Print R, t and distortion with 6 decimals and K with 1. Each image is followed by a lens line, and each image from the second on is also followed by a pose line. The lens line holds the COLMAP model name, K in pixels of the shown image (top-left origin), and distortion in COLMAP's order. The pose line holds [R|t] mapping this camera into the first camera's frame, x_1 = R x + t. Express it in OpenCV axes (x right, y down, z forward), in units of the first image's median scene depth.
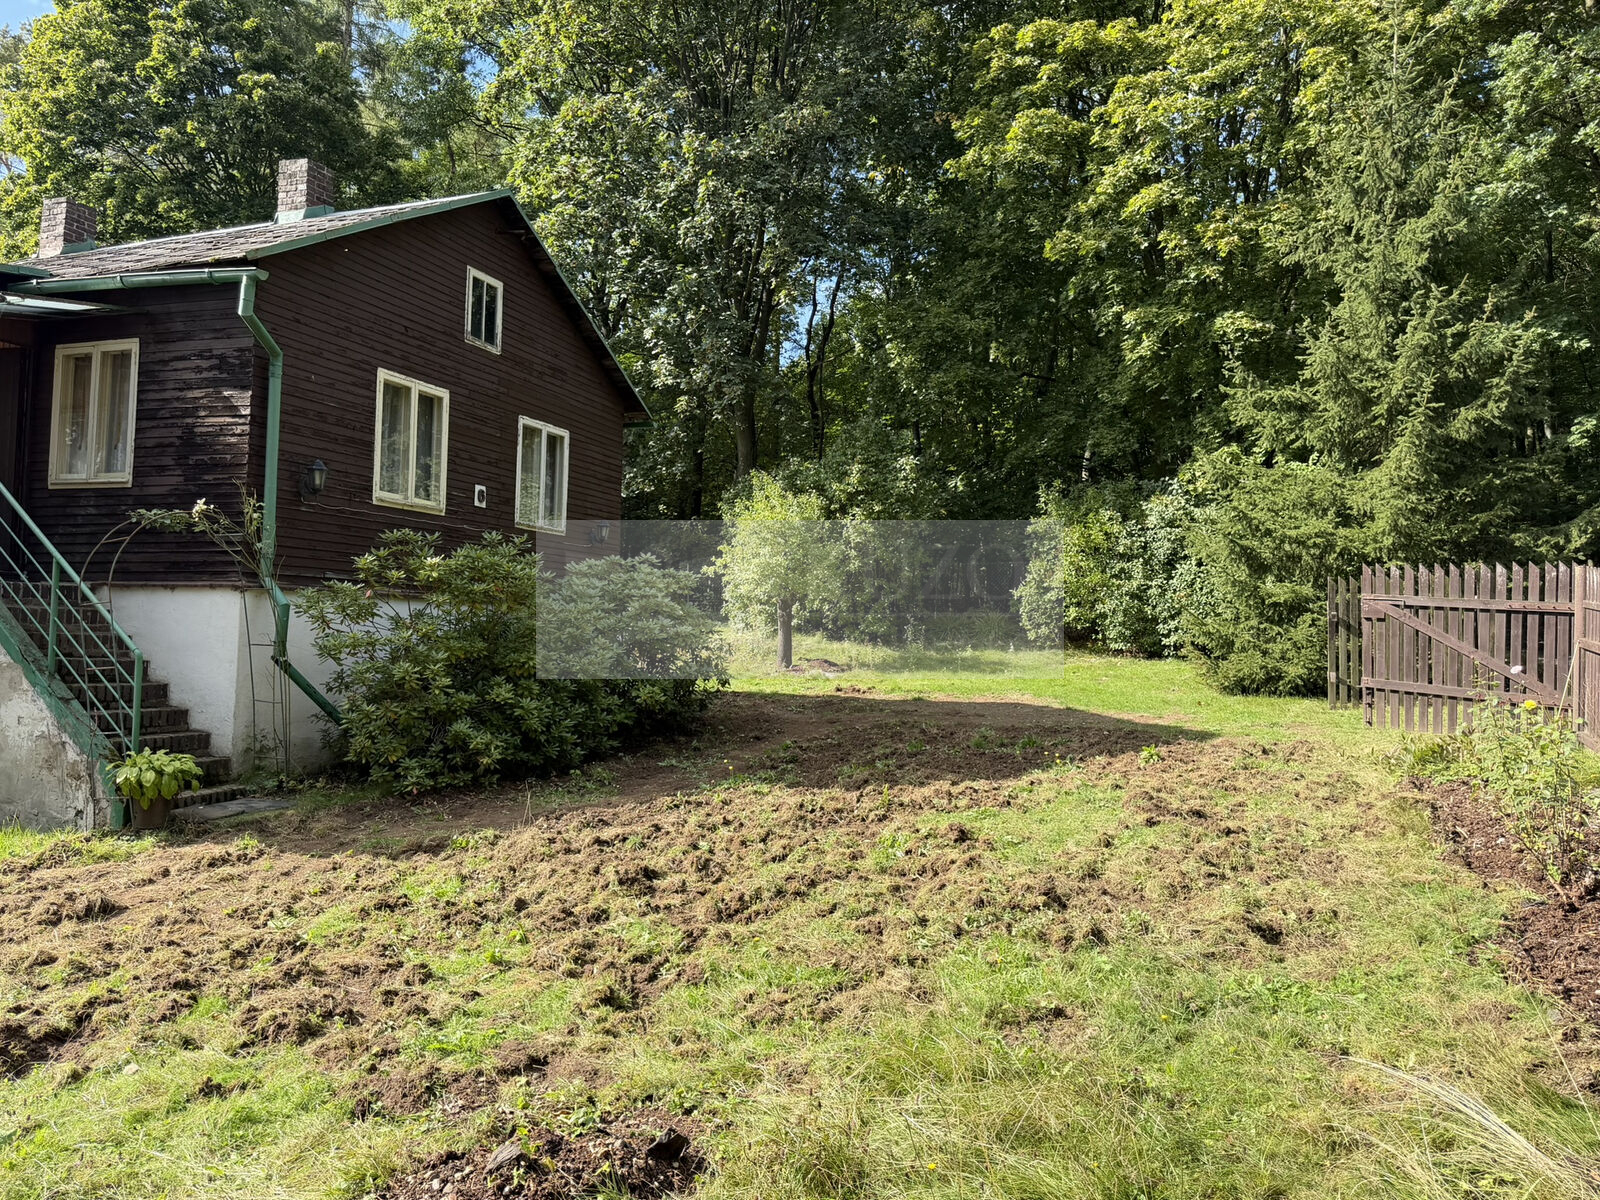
lens RADIAL K [[1127.9, 0, 800.0], [0, 1127.9, 598.4], [0, 0, 1]] dist [0.077266, -0.096004]
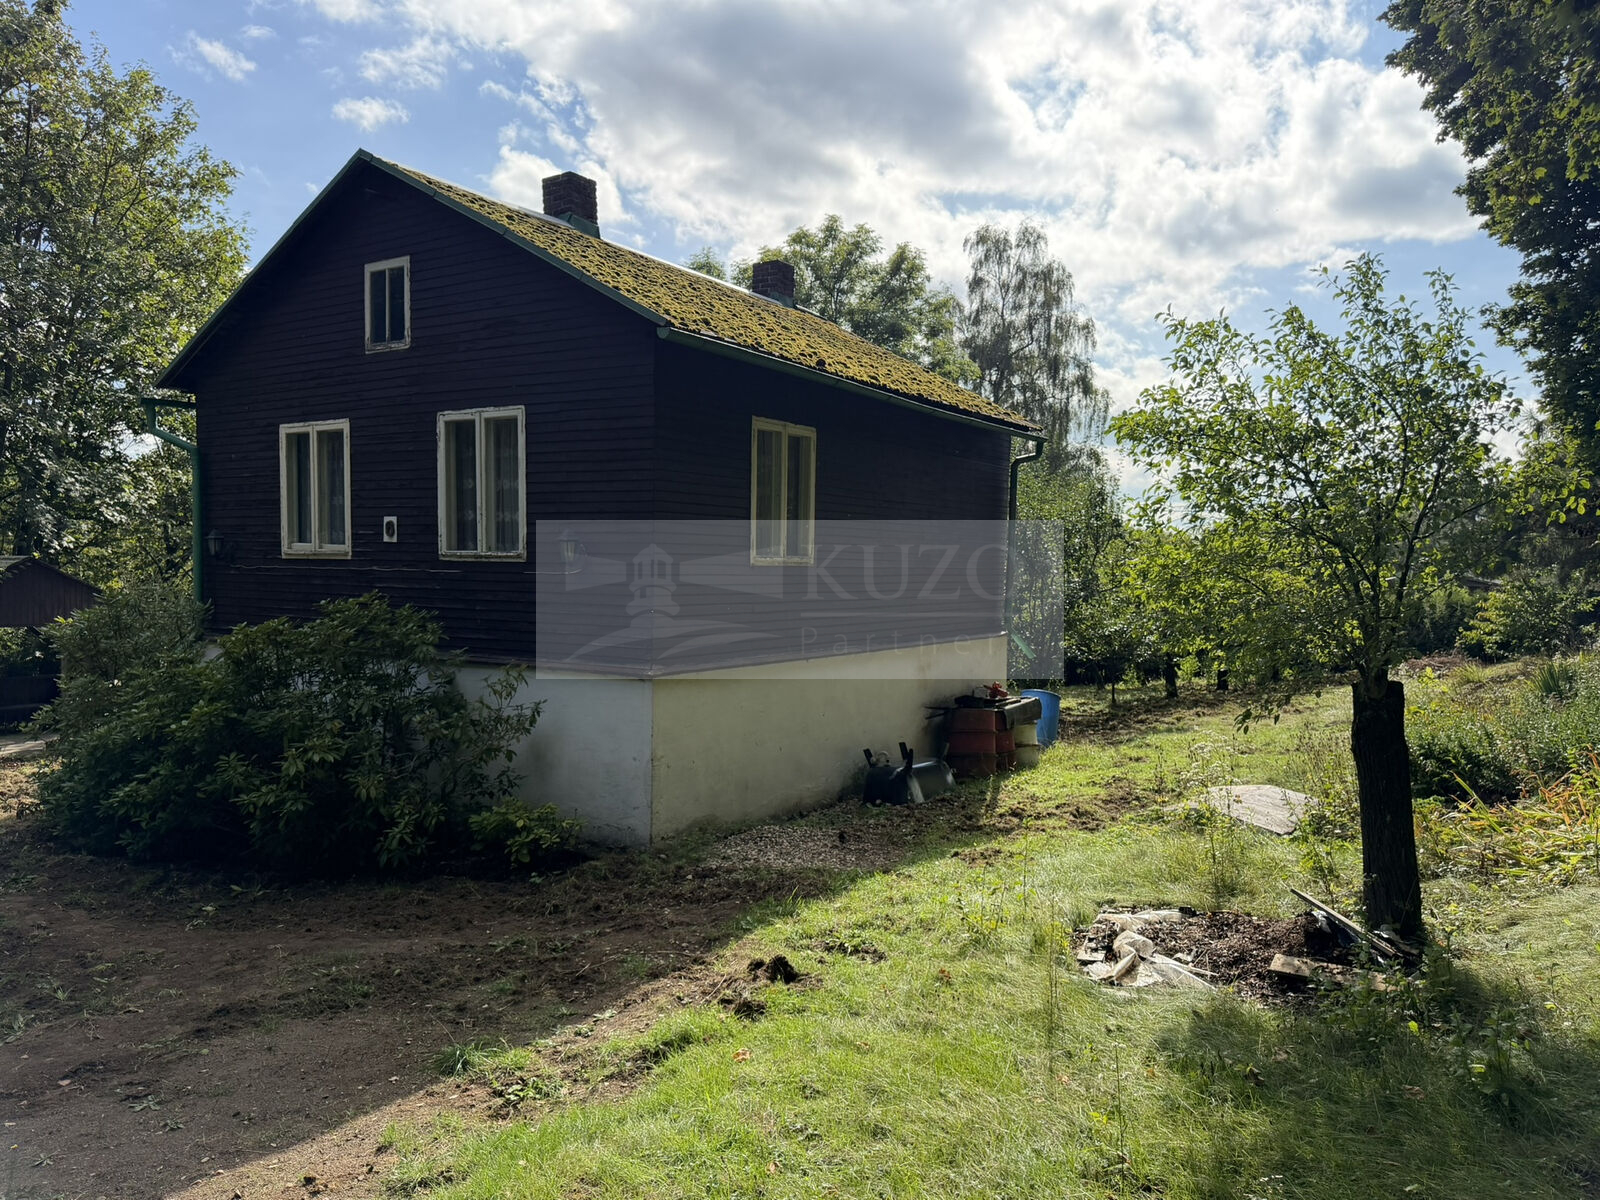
lens RADIAL K [[1127.9, 0, 774.6], [0, 1127.9, 611.1], [0, 0, 1]] dist [0.077266, -0.096004]
pose [[-0.192603, 0.009594, -0.981230, 0.484739], [0.012296, 0.999897, 0.007363, -0.032530], [0.981200, -0.010647, -0.192701, 1.432691]]
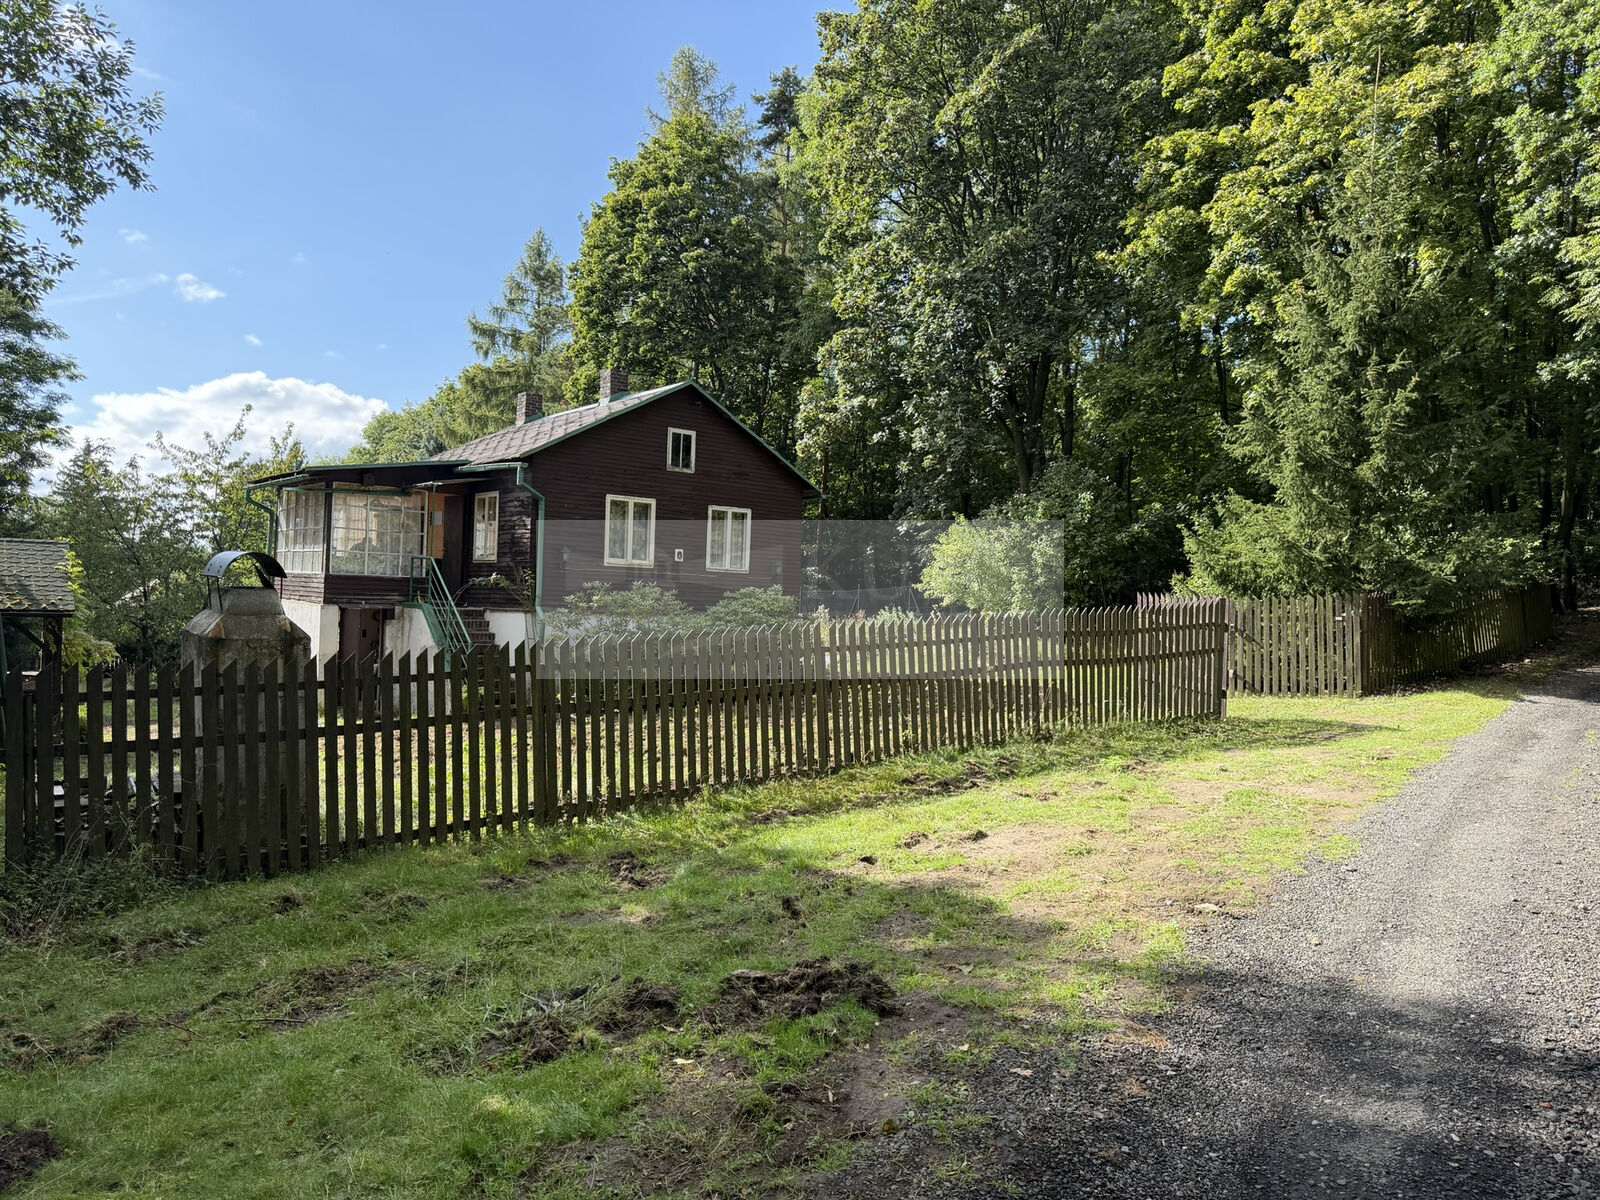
lens RADIAL K [[1127.9, 0, 793.9], [0, 1127.9, 606.9], [0, 0, 1]] dist [0.077266, -0.096004]
pose [[0.866350, -0.000231, -0.499438, 0.744633], [0.008068, 0.999876, 0.013533, -0.031614], [0.499373, -0.015753, 0.866244, -0.427896]]
